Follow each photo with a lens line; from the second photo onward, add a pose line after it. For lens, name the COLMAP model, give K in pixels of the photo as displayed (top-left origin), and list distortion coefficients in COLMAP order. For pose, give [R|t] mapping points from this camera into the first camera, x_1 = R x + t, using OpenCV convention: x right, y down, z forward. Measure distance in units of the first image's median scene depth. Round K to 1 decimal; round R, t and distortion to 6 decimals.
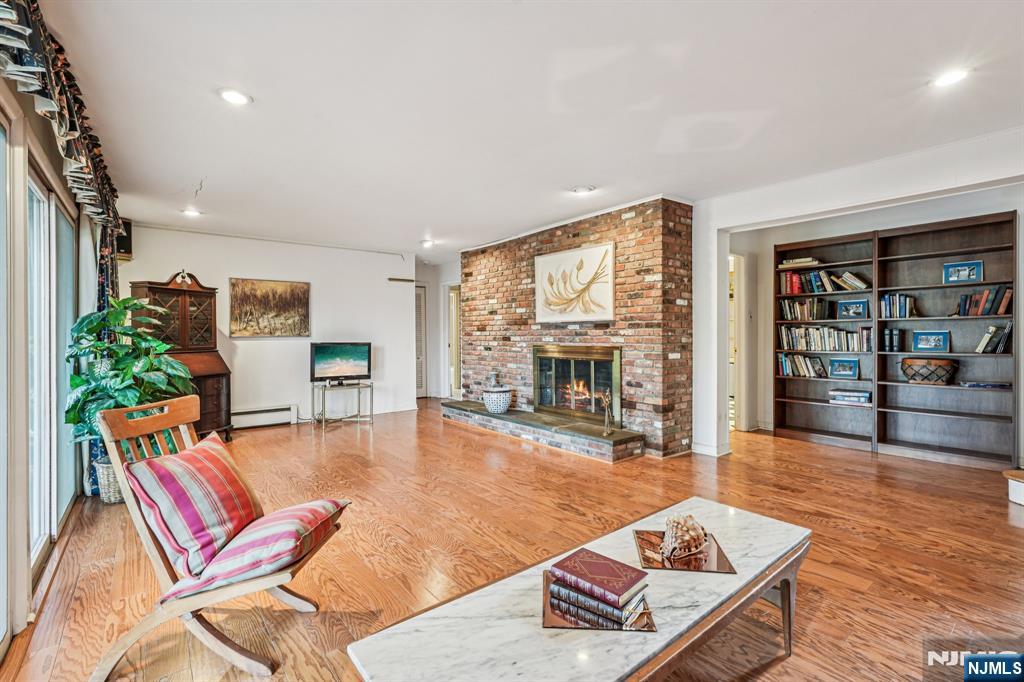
lens RADIAL K [[455.6, 0, 534.9], [0, 455.6, 350.5], [0, 0, 1]] dist [-0.016982, 0.006520]
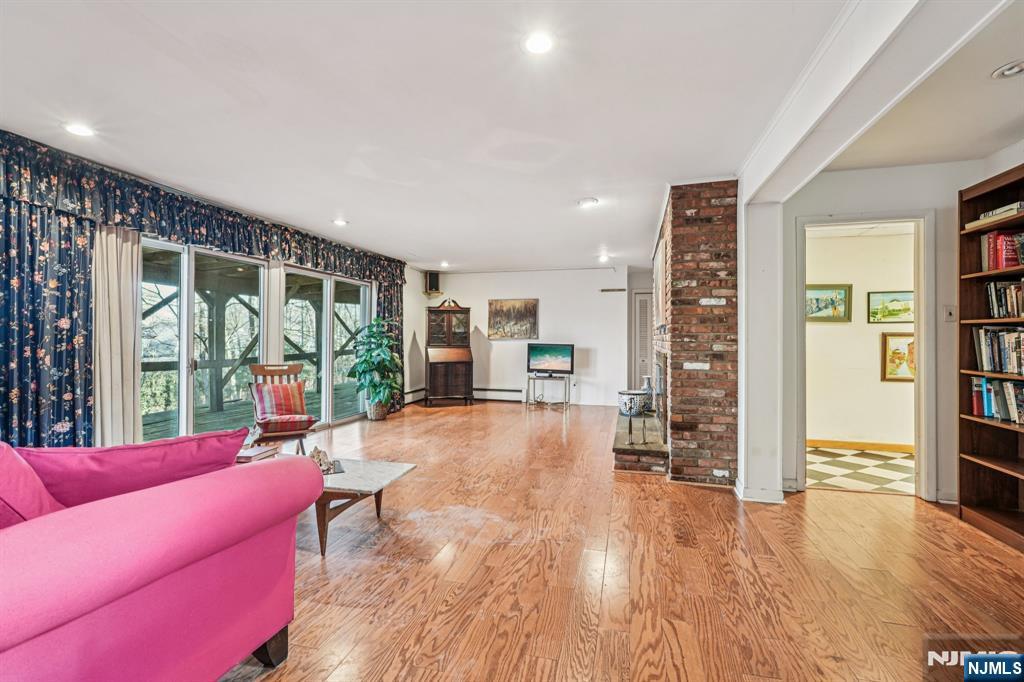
lens RADIAL K [[455.6, 0, 506.3], [0, 455.6, 340.5], [0, 0, 1]] dist [-0.016982, 0.006520]
pose [[0.578652, 0.012619, -0.815477, 0.677545], [-0.034728, 0.999355, -0.009178, -0.013055], [0.814835, 0.033630, 0.578717, 0.191403]]
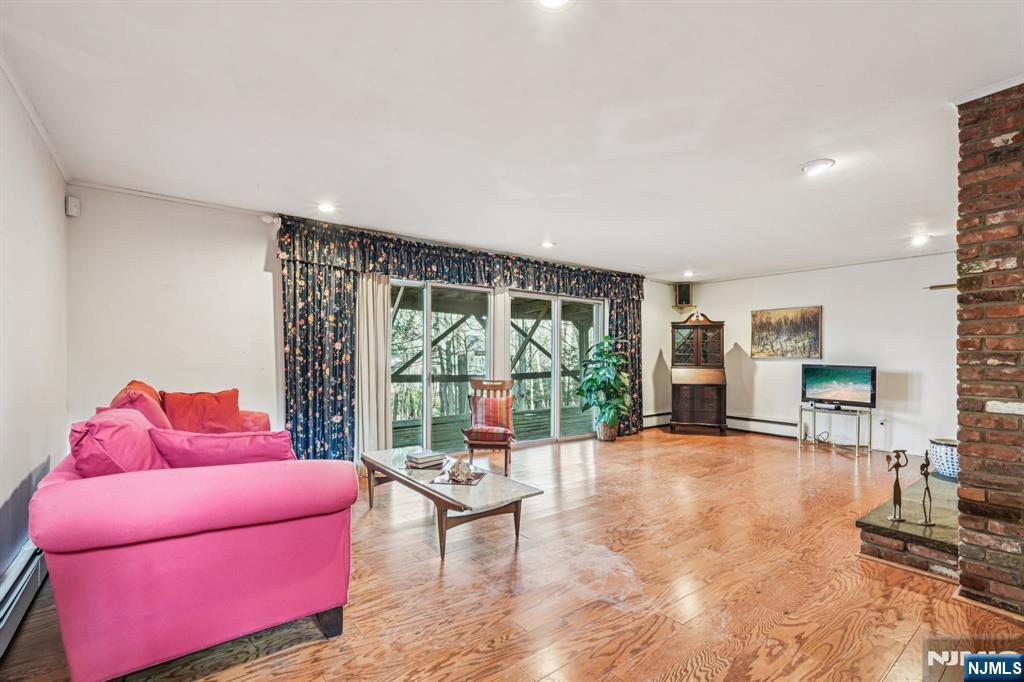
lens RADIAL K [[455.6, 0, 494.8], [0, 455.6, 359.8], [0, 0, 1]] dist [-0.016982, 0.006520]
pose [[-0.045943, 0.016749, -0.998804, 0.689506], [-0.039534, 0.999046, 0.018571, -0.022097], [0.998161, 0.040340, -0.045237, 0.394792]]
